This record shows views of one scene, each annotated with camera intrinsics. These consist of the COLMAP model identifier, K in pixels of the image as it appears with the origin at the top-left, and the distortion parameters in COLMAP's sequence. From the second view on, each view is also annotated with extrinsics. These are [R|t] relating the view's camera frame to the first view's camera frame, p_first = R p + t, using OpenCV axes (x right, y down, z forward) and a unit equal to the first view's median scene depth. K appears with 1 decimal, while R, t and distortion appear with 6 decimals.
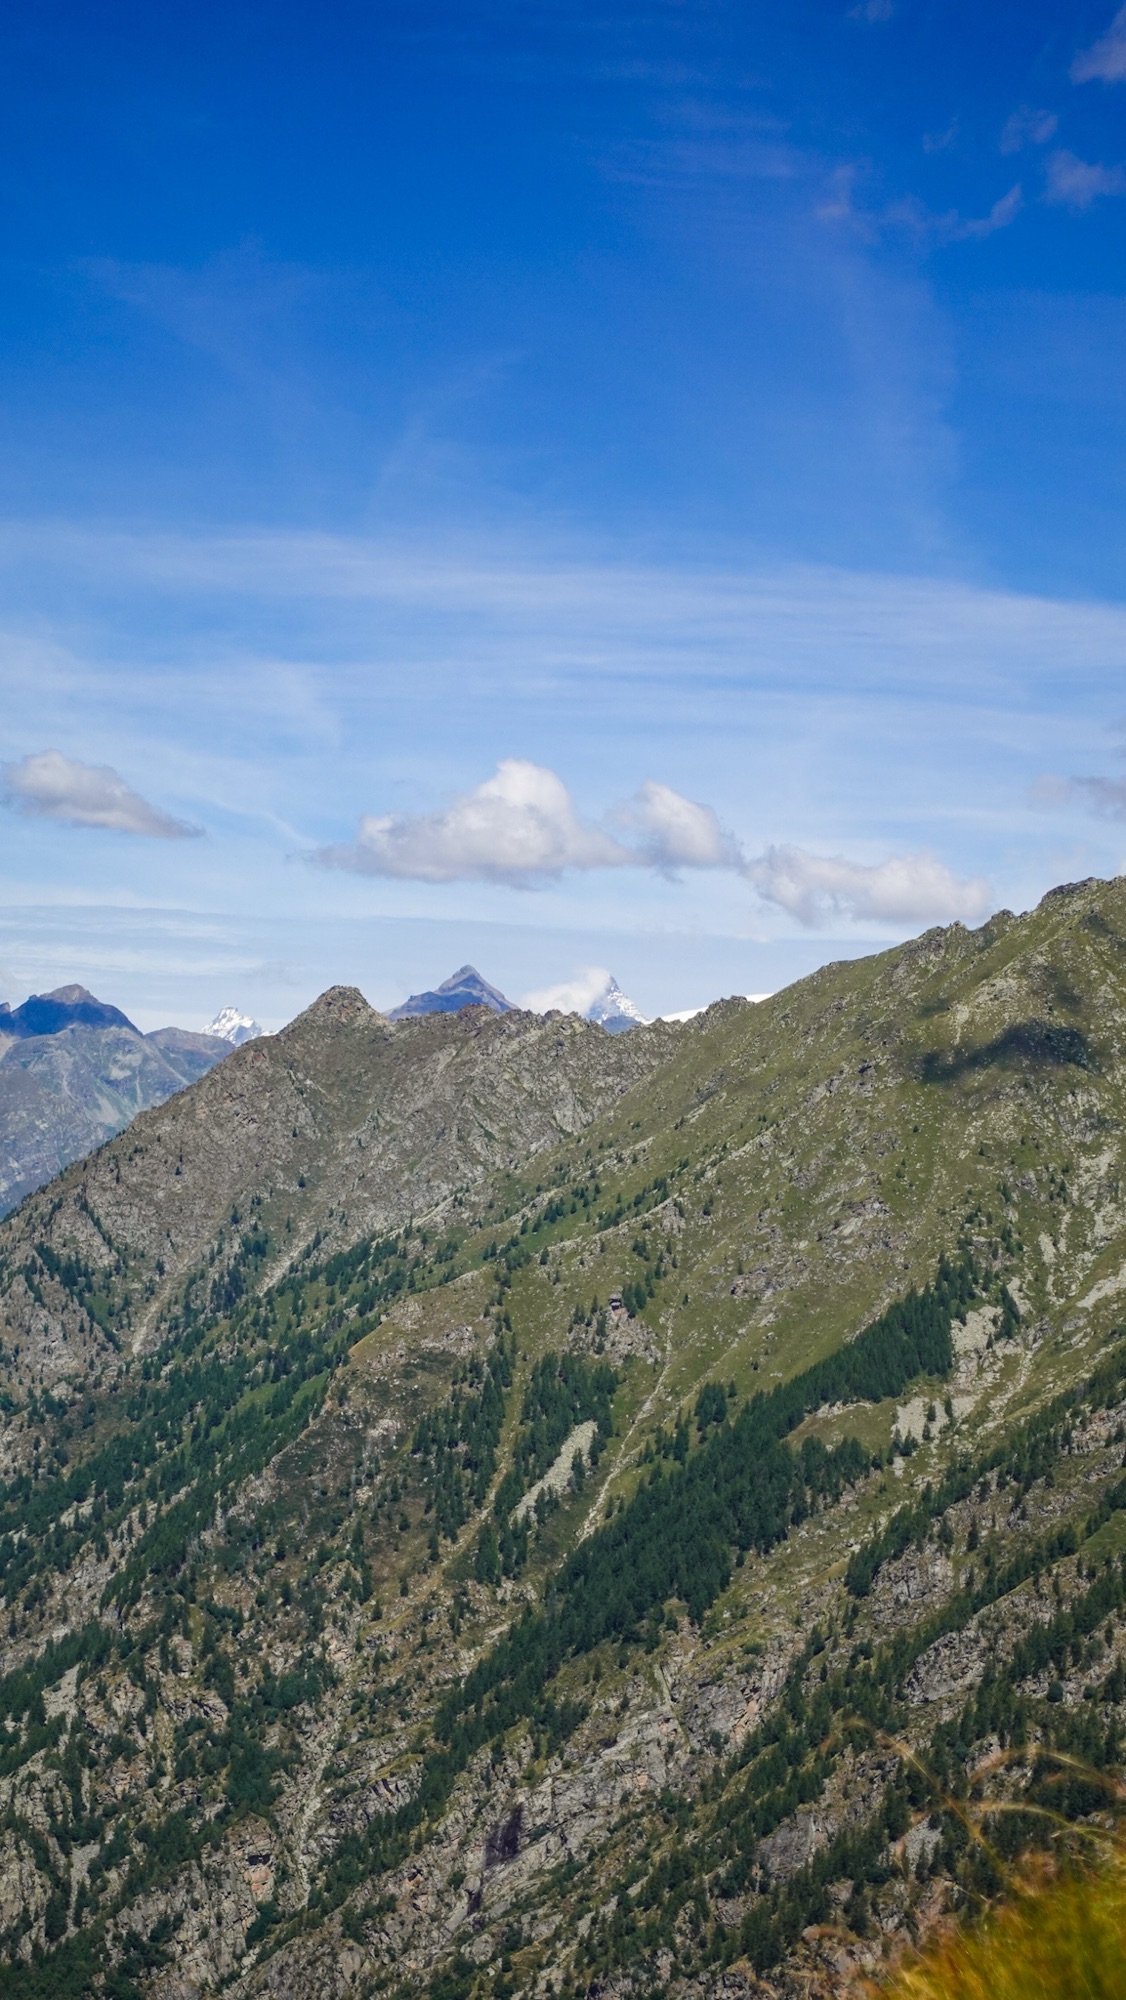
lens RADIAL K [[4113.7, 0, 563.4], [0, 4113.7, 1002.5], [0, 0, 1]] dist [-0.012458, 0.000000]
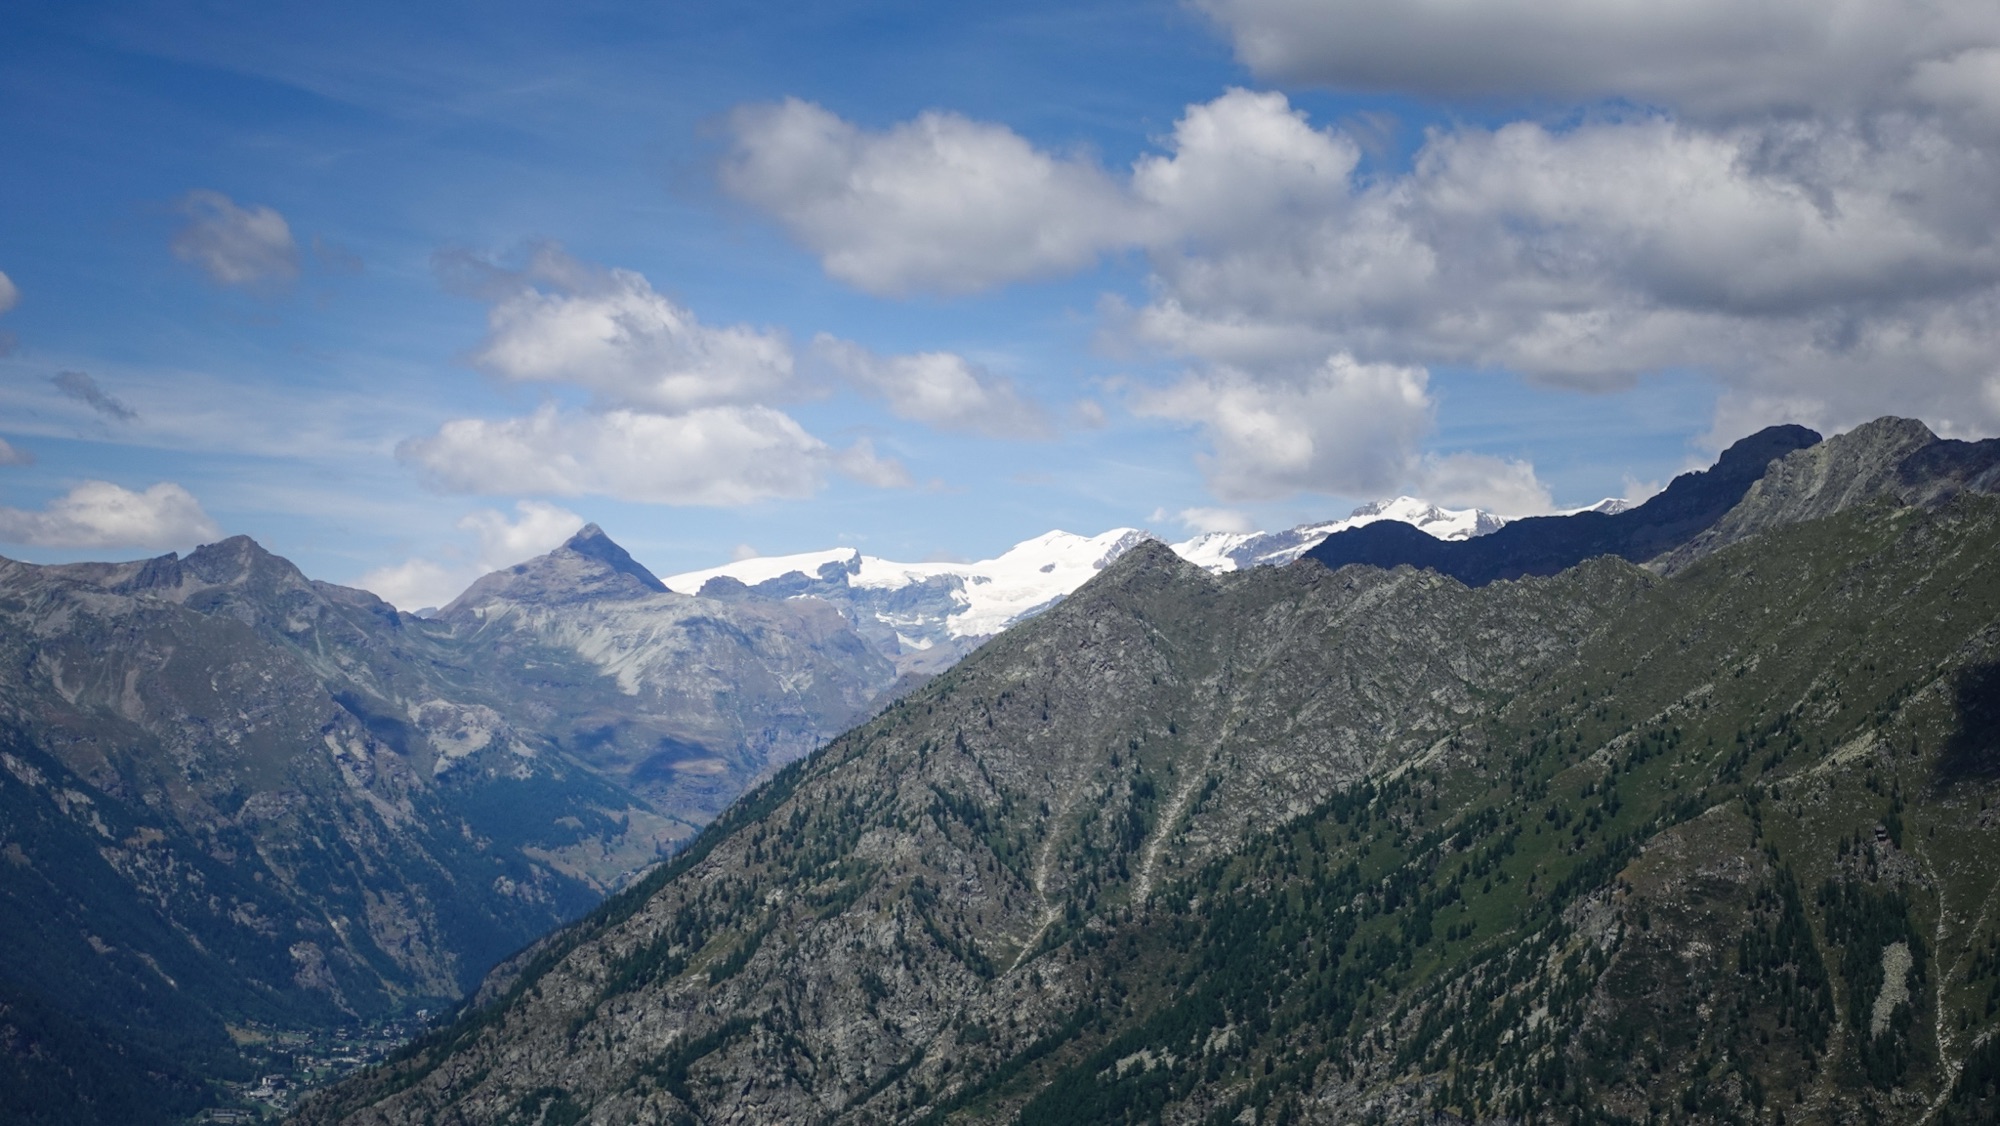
lens RADIAL K [[4129.4, 0, 999.7], [0, 4129.4, 559.9], [0, 0, 1]] dist [-0.035919, 0.000000]
pose [[0.980493, 0.016200, 0.195886, -0.318389], [-0.015715, 0.999868, -0.004028, 0.006467], [-0.195925, 0.000871, 0.980618, -0.014500]]
